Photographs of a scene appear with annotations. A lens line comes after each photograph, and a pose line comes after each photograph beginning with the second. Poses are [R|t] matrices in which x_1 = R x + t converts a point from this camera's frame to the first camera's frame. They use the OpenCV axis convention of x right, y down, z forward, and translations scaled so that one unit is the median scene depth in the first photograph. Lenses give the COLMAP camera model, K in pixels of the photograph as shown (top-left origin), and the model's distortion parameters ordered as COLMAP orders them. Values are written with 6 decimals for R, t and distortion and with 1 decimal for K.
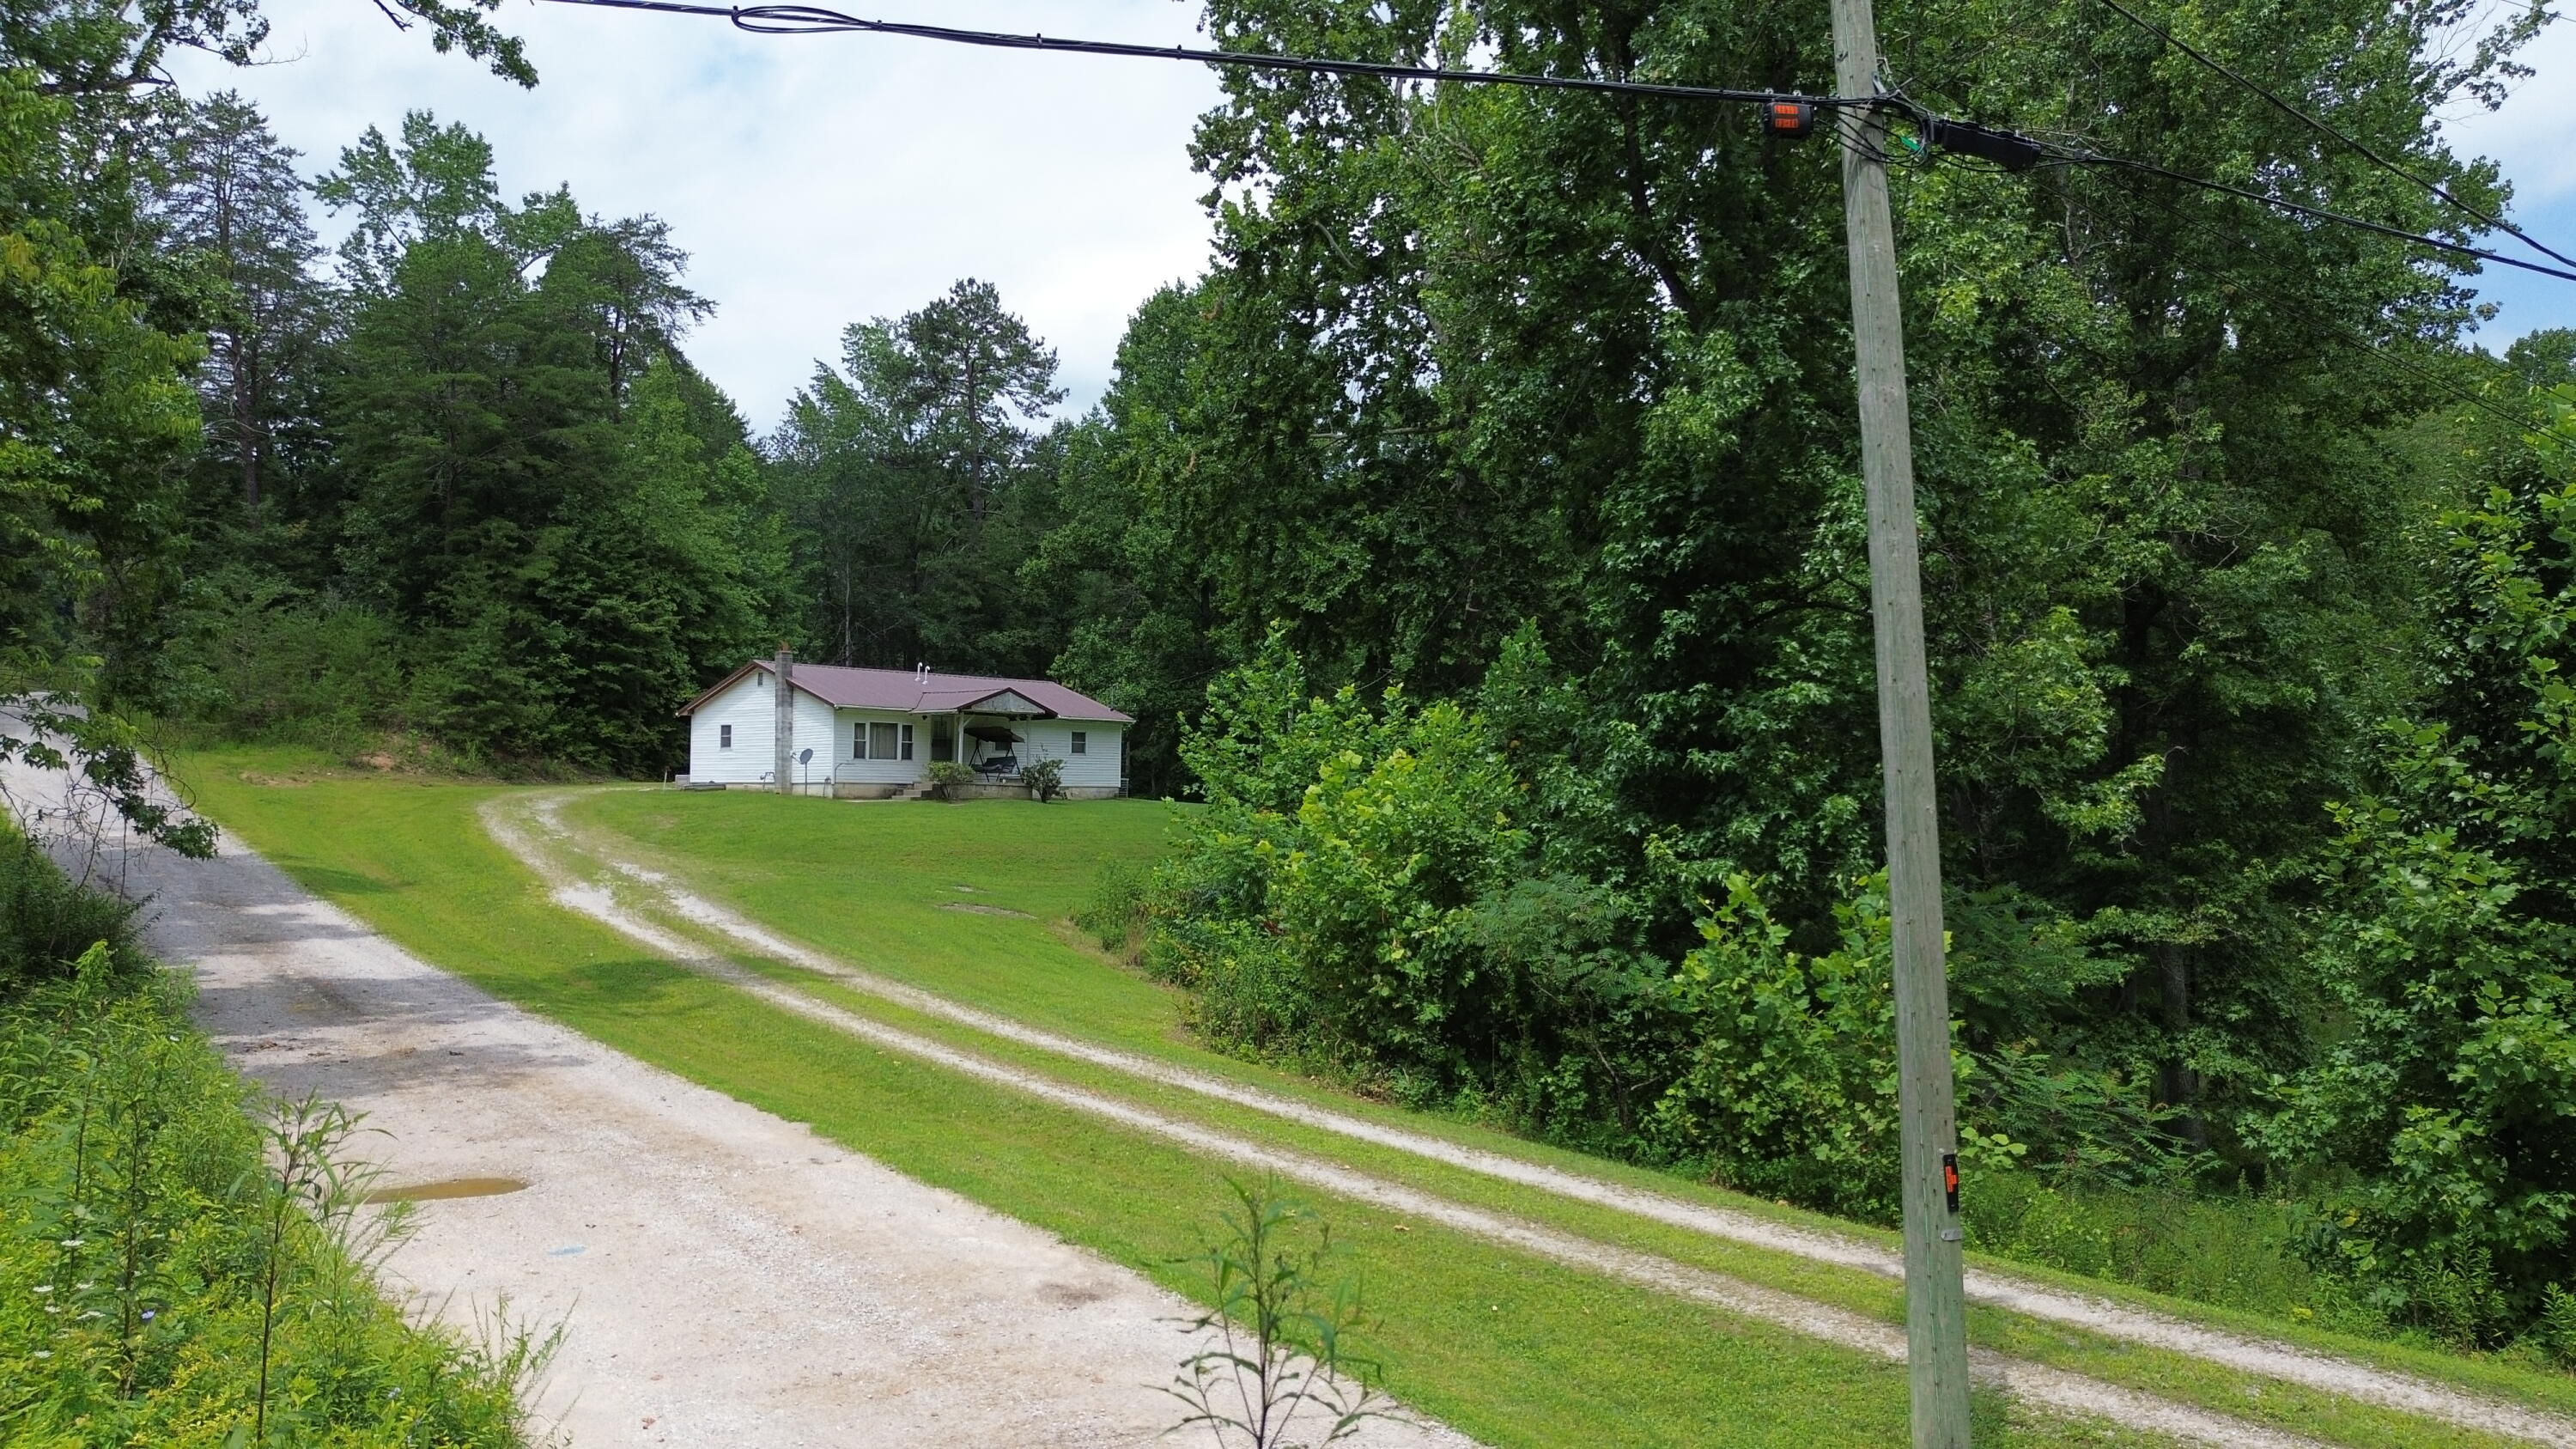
lens RADIAL K [[1825.3, 0, 1285.0], [0, 1825.3, 783.7], [0, 0, 1]] dist [0.087654, -0.053772]
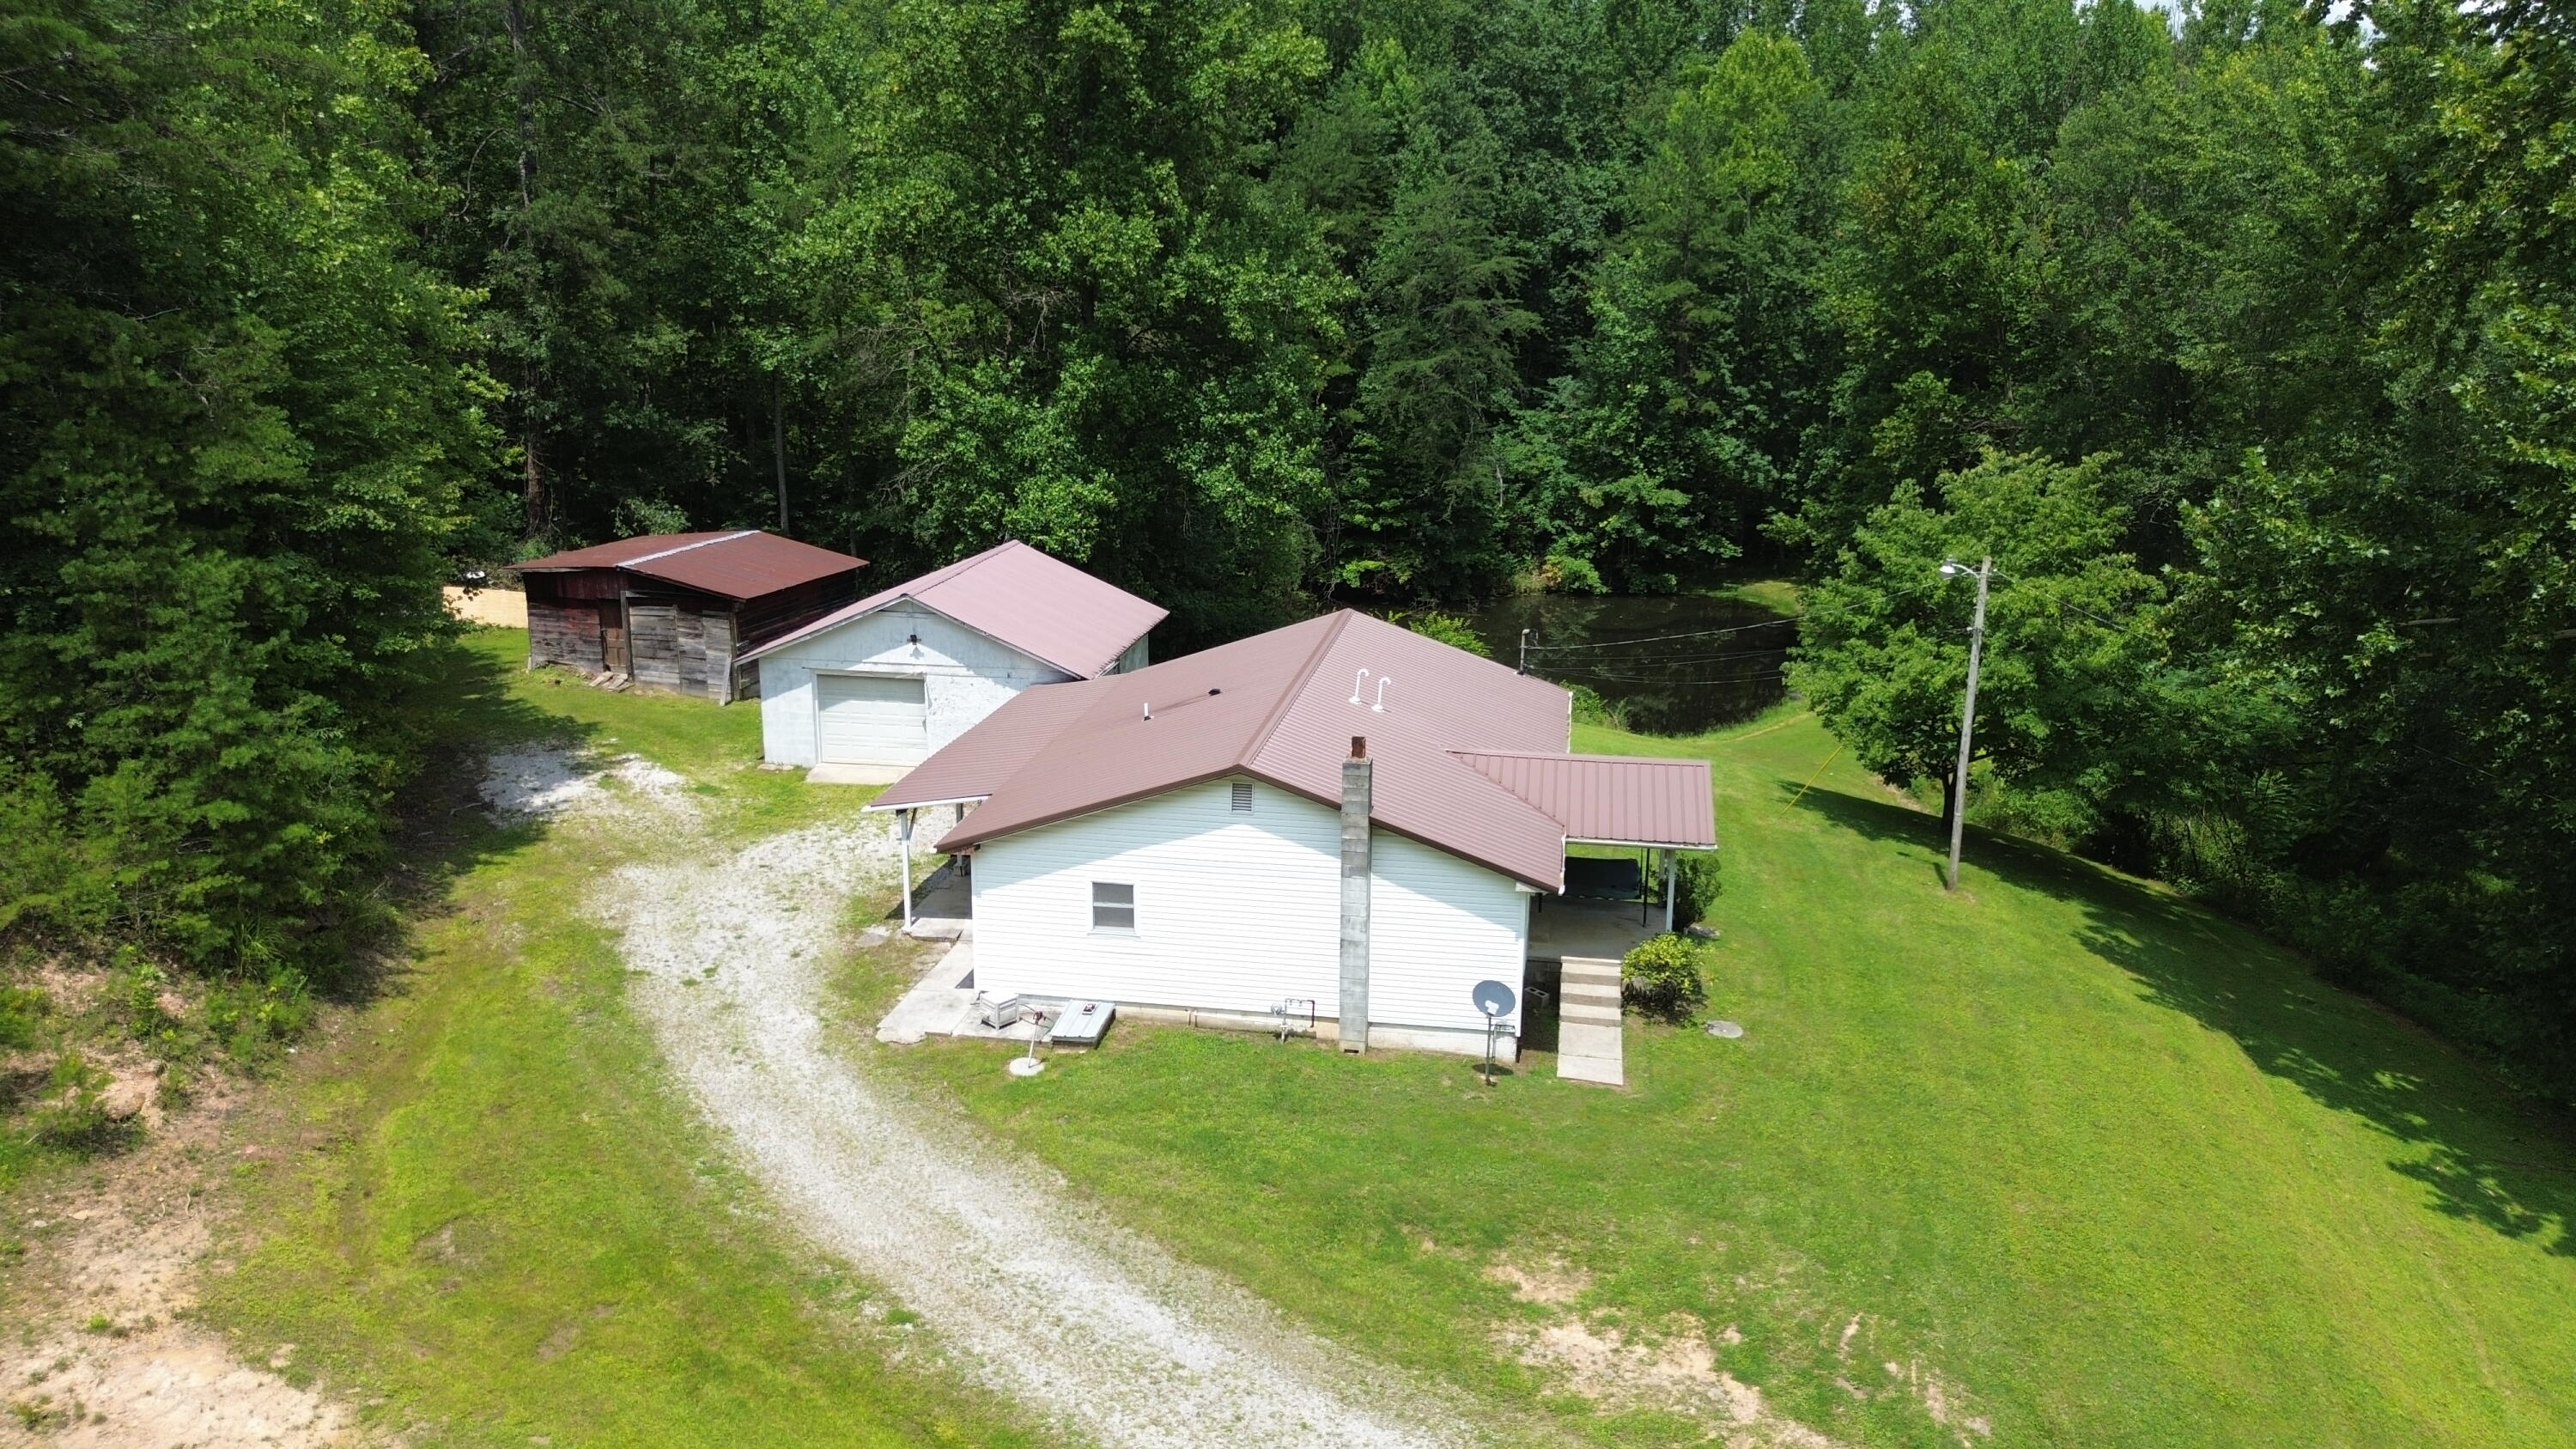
lens RADIAL K [[1825.3, 0, 1285.0], [0, 1825.3, 783.7], [0, 0, 1]] dist [0.087654, -0.053772]
pose [[0.844723, -0.148362, 0.514230, -0.429148], [-0.005244, 0.958470, 0.285145, -0.160340], [-0.535178, -0.243565, 0.808864, 0.524718]]
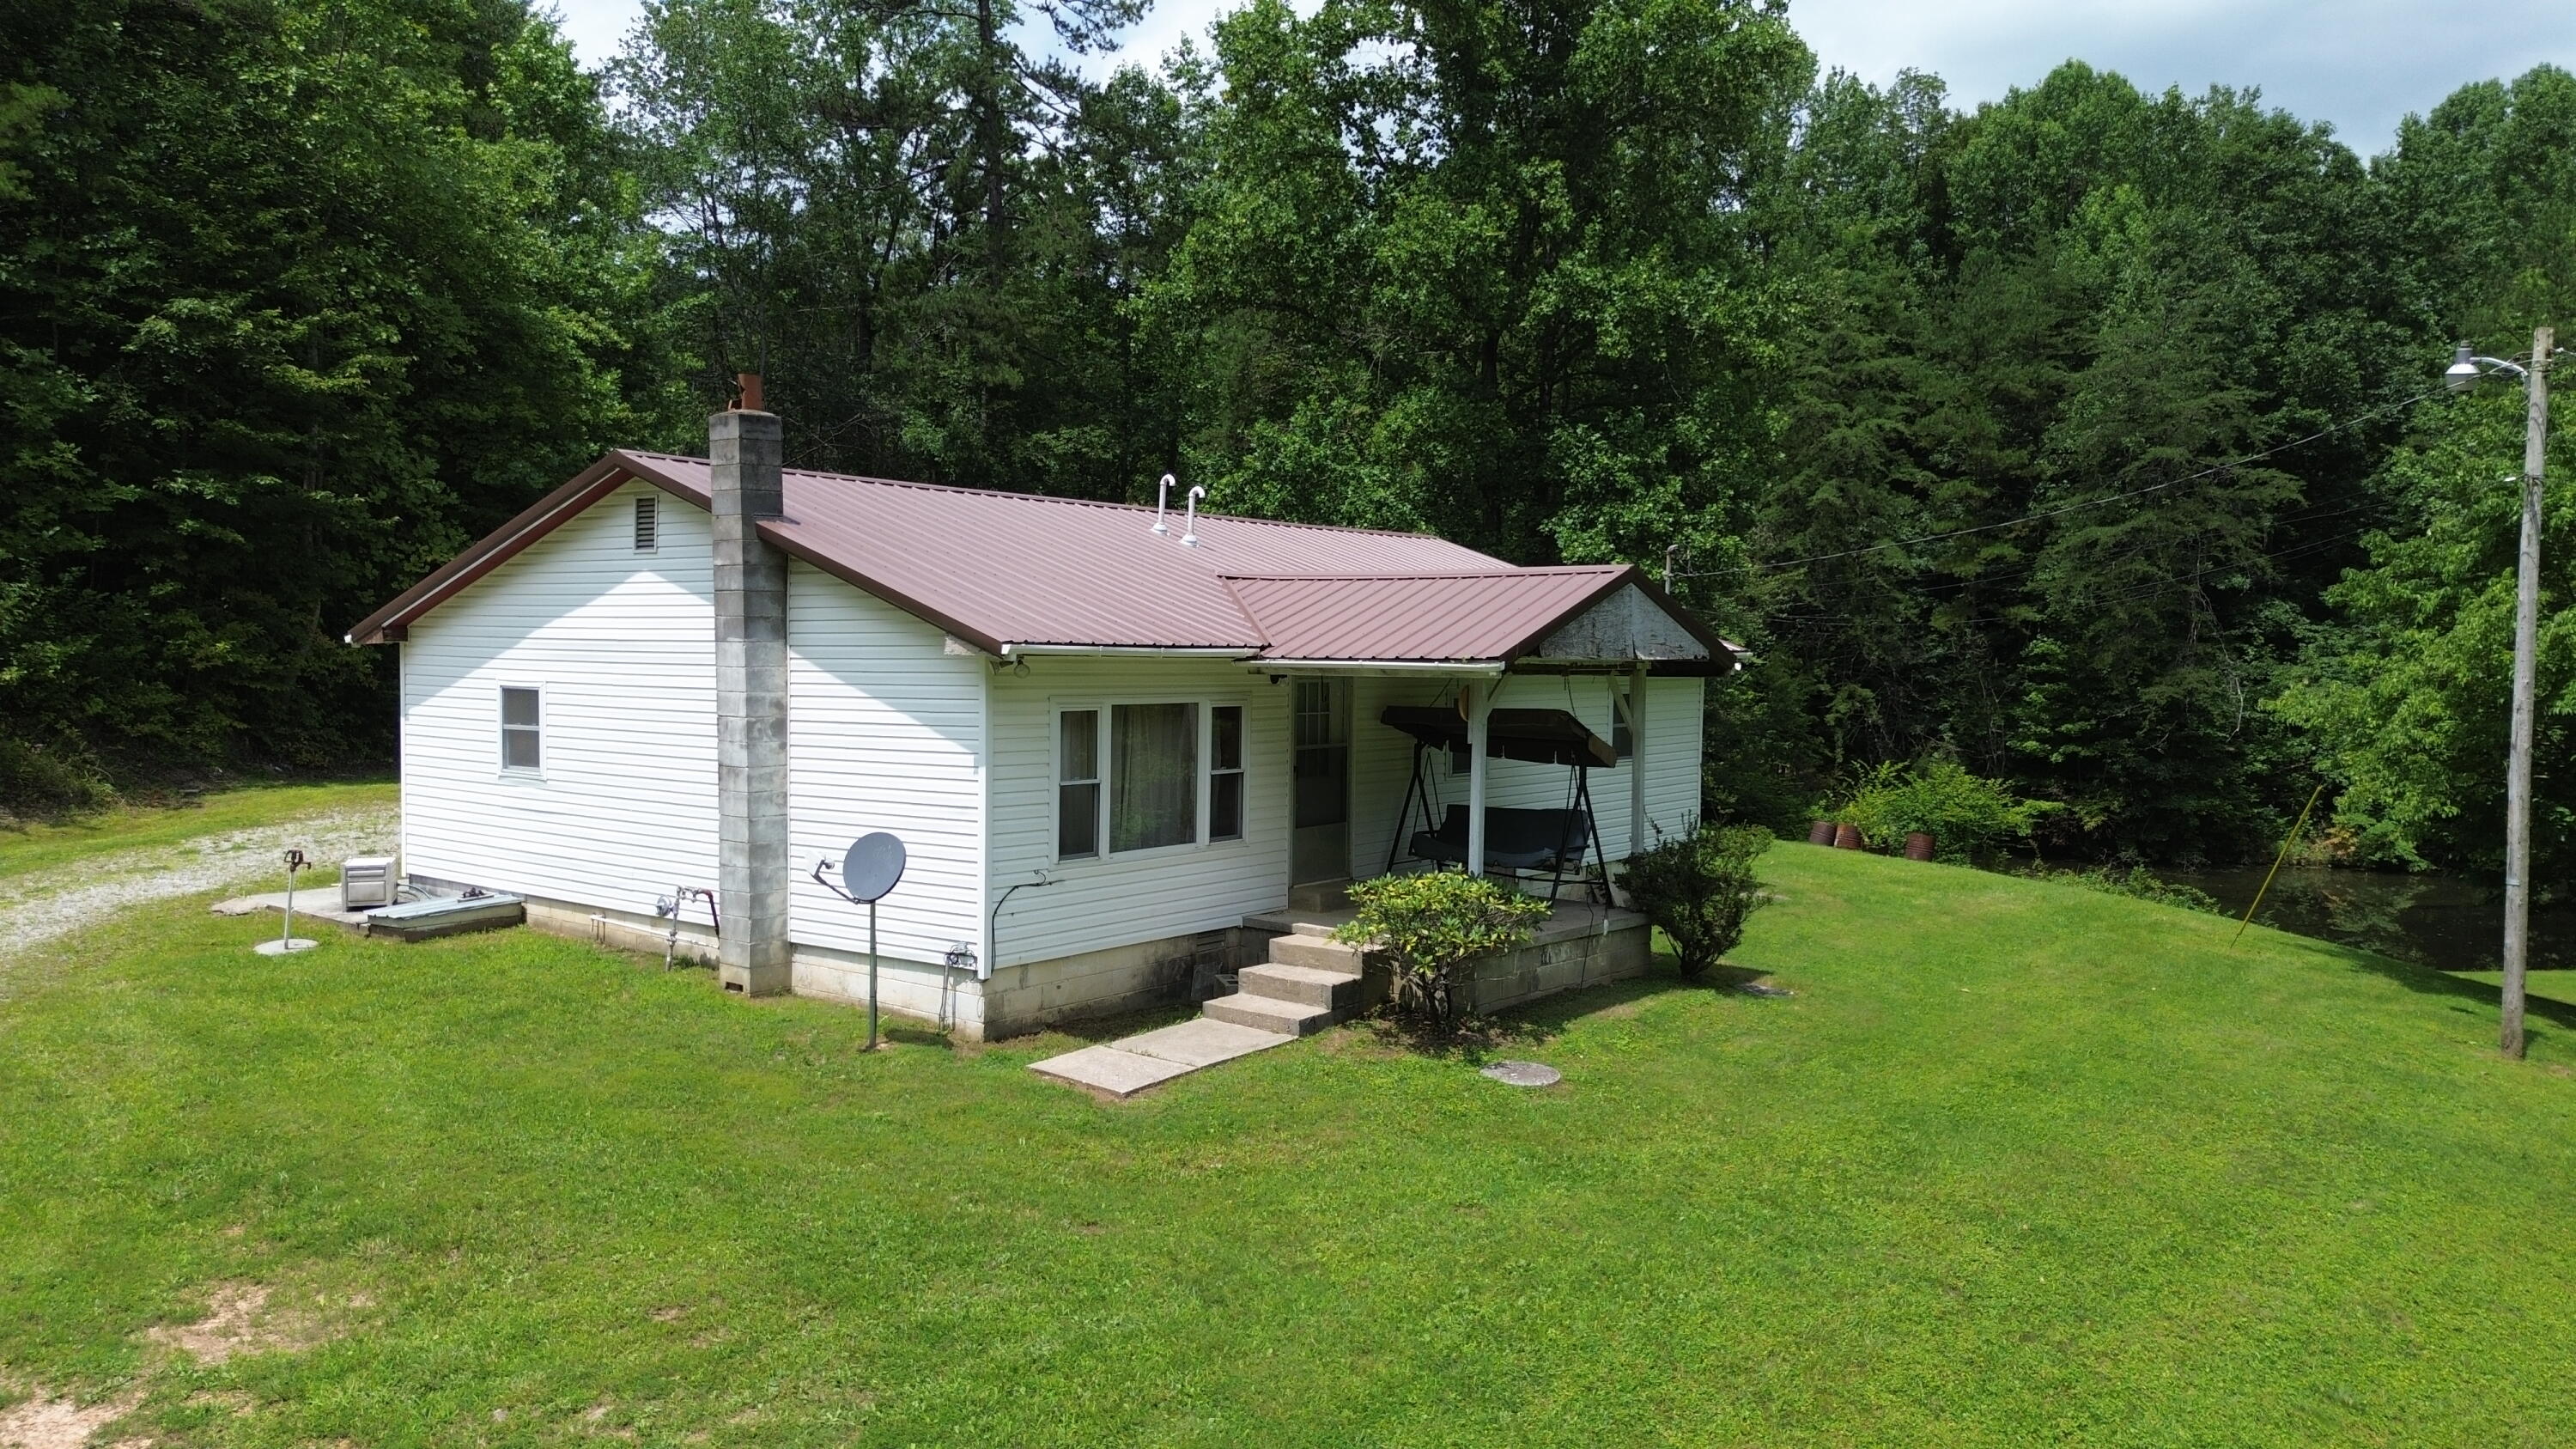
lens RADIAL K [[1825.3, 0, 1285.0], [0, 1825.3, 783.7], [0, 0, 1]] dist [0.087654, -0.053772]
pose [[0.996967, -0.003181, 0.077756, -0.179830], [-0.003505, 0.996315, 0.085699, -0.035949], [-0.077742, -0.085711, 0.993282, 0.608197]]
